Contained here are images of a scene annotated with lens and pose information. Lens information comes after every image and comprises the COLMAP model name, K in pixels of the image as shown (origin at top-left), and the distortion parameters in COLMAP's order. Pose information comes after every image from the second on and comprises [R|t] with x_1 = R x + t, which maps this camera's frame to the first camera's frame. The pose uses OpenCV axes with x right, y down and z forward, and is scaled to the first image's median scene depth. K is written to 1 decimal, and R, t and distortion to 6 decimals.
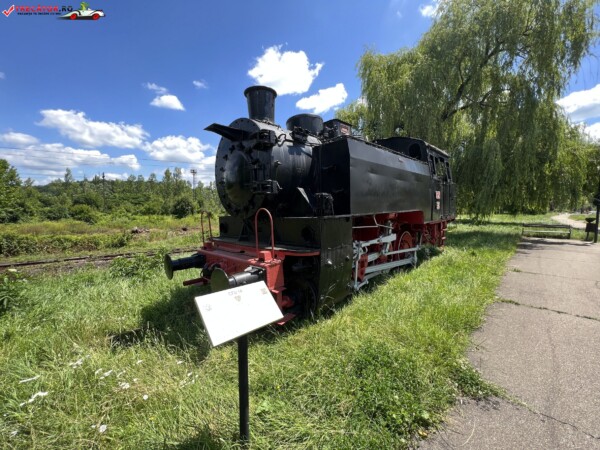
lens RADIAL K [[241.2, 0, 302.0], [0, 241.2, 224.6], [0, 0, 1]] dist [-0.012097, -0.000236]
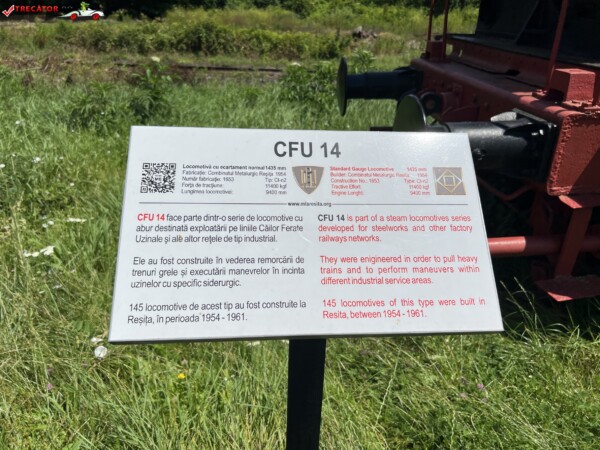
lens RADIAL K [[452.8, 0, 305.4], [0, 452.8, 226.2], [0, 0, 1]] dist [0.065492, -0.073819]
pose [[0.742889, 0.322416, -0.586655, -0.002218], [-0.073294, 0.910277, 0.407460, 0.058604], [0.665390, -0.259700, 0.699866, 0.231323]]
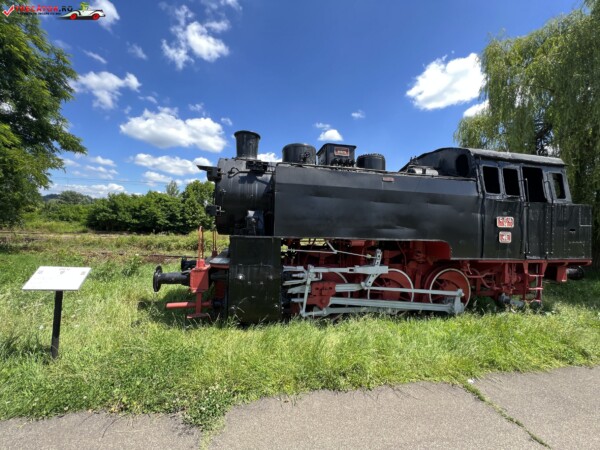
lens RADIAL K [[241.2, 0, 302.0], [0, 241.2, 224.6], [0, 0, 1]] dist [-0.012097, -0.000236]
pose [[0.826867, 0.041163, -0.560889, 0.721983], [-0.089700, 0.994203, -0.059274, -0.034278], [0.555198, 0.099323, 0.825767, 0.156747]]
